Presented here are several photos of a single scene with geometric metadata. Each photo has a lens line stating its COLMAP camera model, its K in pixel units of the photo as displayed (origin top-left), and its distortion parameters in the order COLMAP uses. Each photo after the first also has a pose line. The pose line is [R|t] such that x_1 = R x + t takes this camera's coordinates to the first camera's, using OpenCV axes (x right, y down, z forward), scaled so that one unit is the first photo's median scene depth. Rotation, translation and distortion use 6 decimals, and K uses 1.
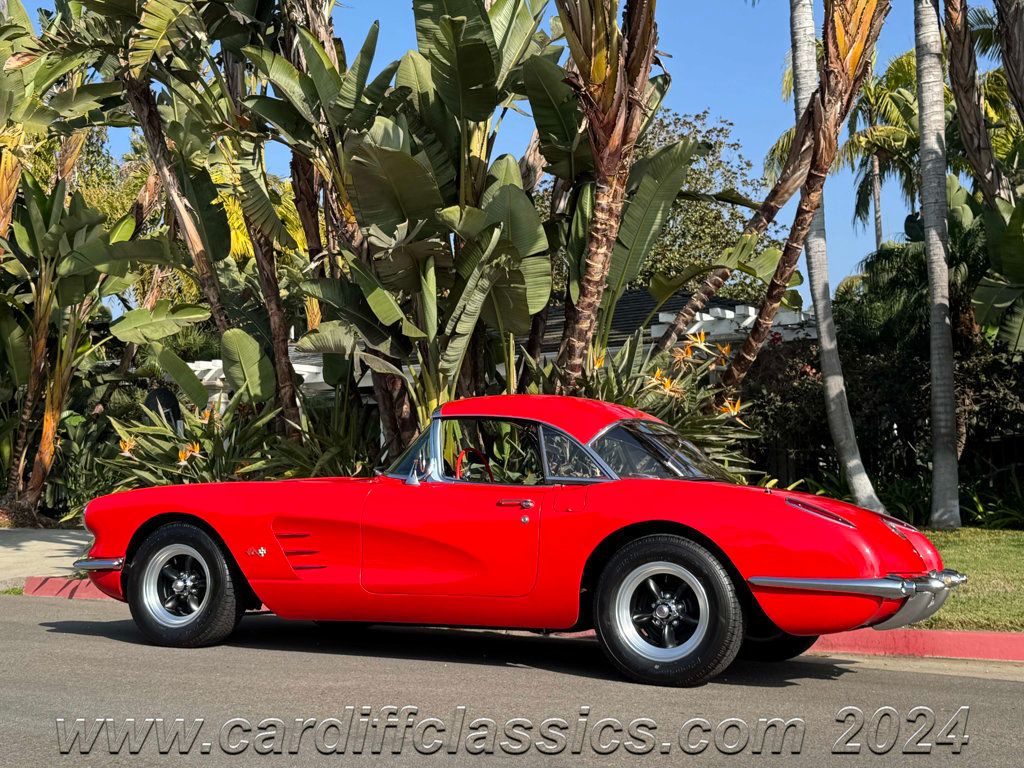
lens RADIAL K [[1388.2, 0, 507.5], [0, 1388.2, 385.6], [0, 0, 1]] dist [0.129913, 0.000000]
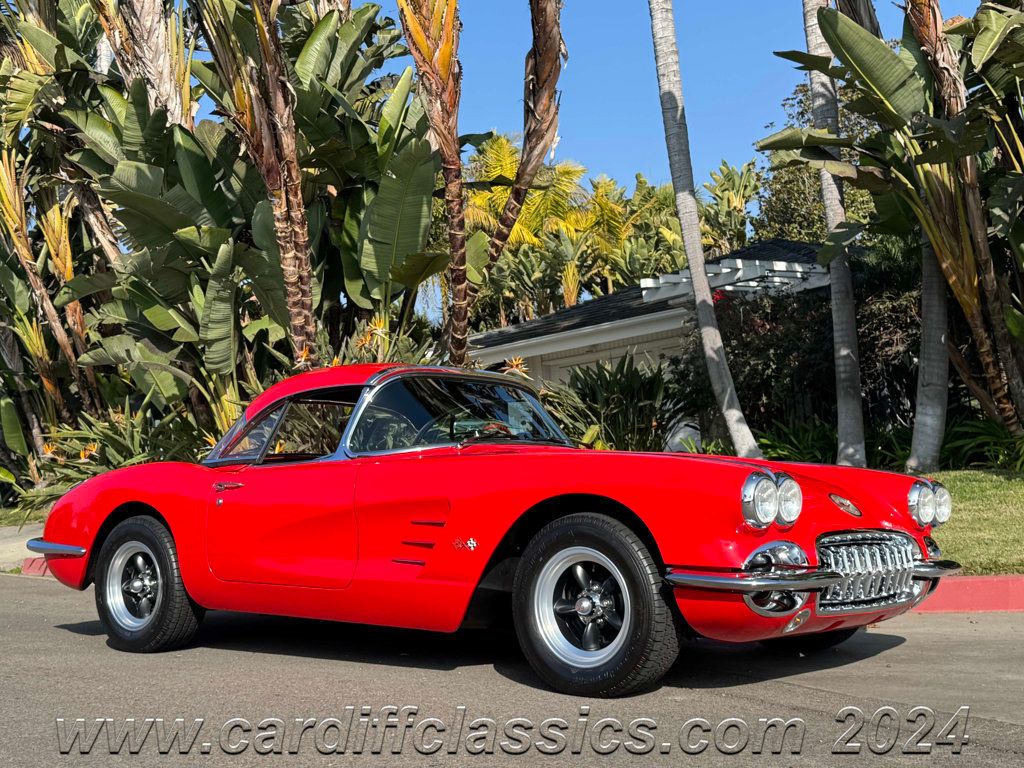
lens RADIAL K [[1373.3, 0, 511.5], [0, 1373.3, 381.1], [0, 0, 1]] dist [0.152735, 0.000000]
pose [[0.938341, -0.077129, -0.336998, 0.612216], [0.085121, 0.996330, 0.008983, 0.010026], [0.335069, -0.037115, 0.941462, 0.001810]]
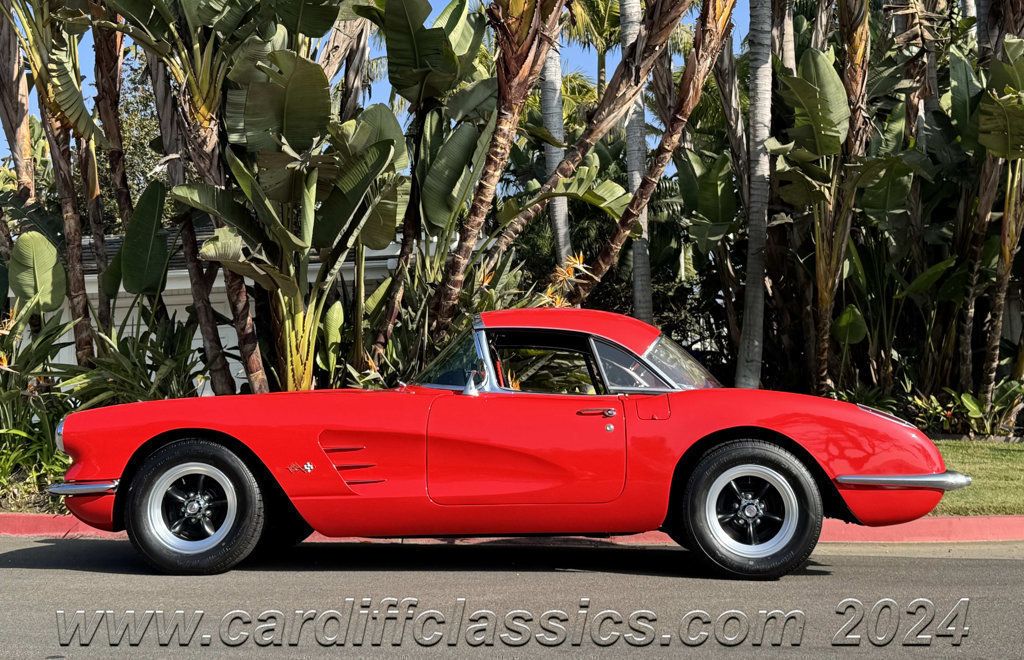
lens RADIAL K [[1292.0, 0, 516.0], [0, 1292.0, 275.9], [0, 0, 1]] dist [0.113974, 0.000000]
pose [[0.912629, 0.029623, 0.407714, -0.320071], [-0.020239, 0.999422, -0.027311, 0.007293], [-0.408288, 0.016673, 0.912701, 0.099898]]
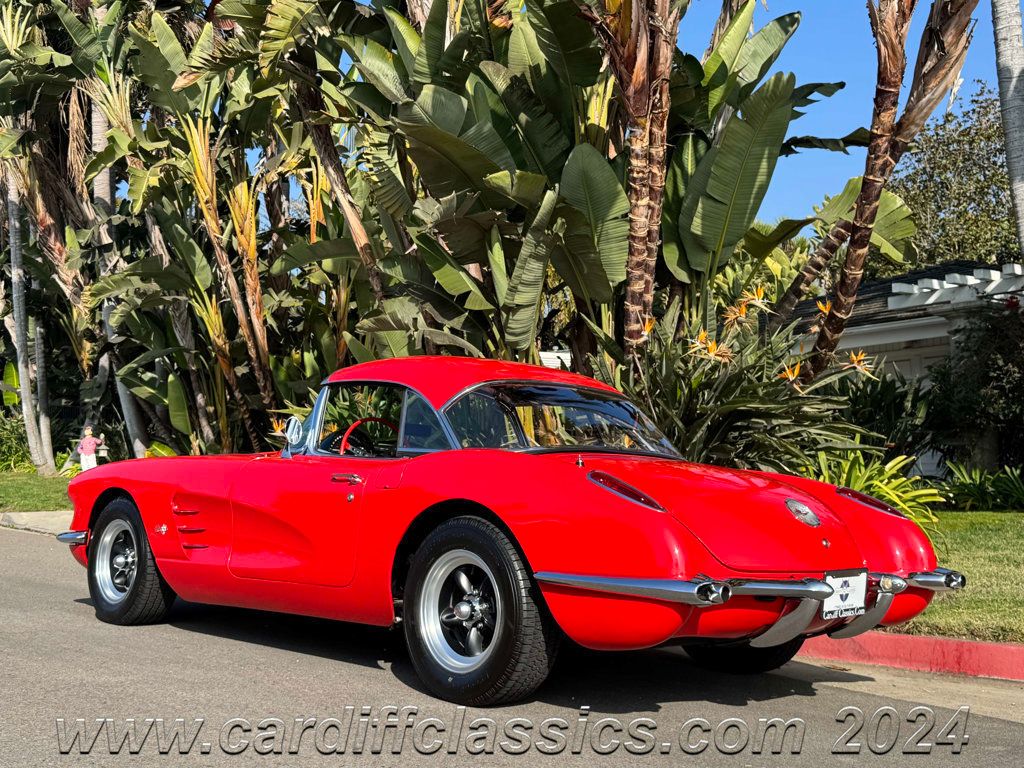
lens RADIAL K [[1196.8, 0, 508.6], [0, 1196.8, 385.3], [0, 0, 1]] dist [0.093792, 0.000000]
pose [[0.935870, -0.023573, -0.351557, 0.260017], [0.024043, 0.999706, -0.003031, 0.022375], [0.351526, -0.005616, 0.936161, 0.239610]]
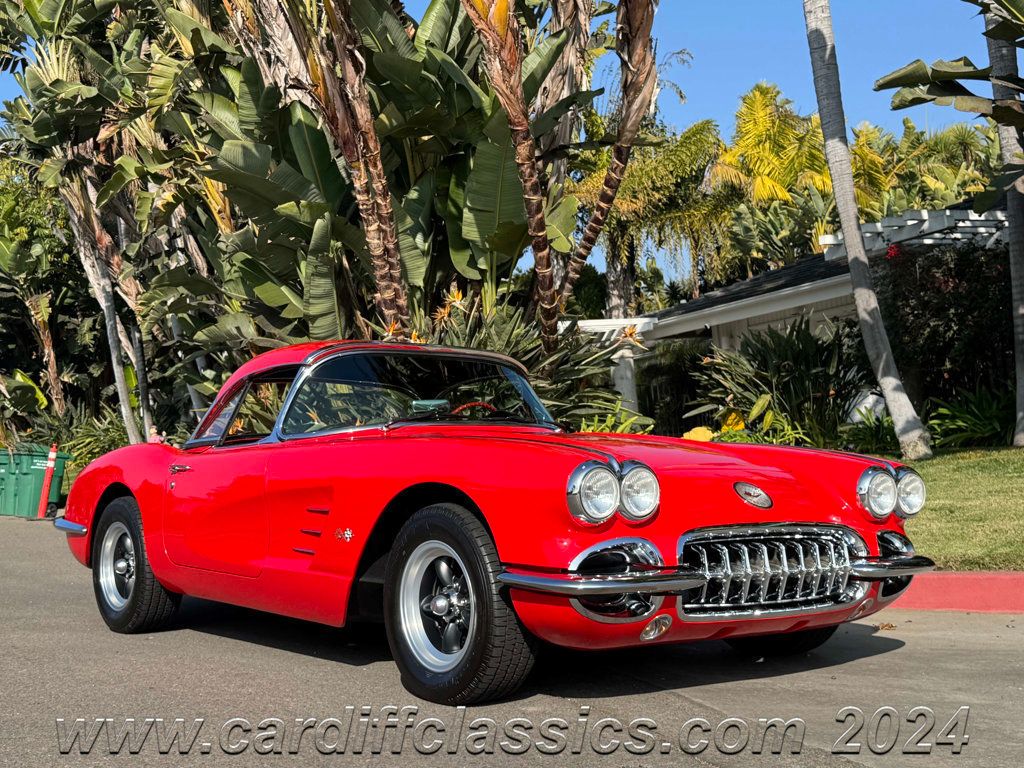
lens RADIAL K [[1373.3, 0, 500.7], [0, 1373.3, 395.8], [0, 0, 1]] dist [0.152735, 0.000000]
pose [[0.837836, -0.073431, -0.540961, 0.746094], [0.102424, 0.994460, 0.023643, 0.020975], [0.536228, -0.075216, 0.840715, 0.119875]]
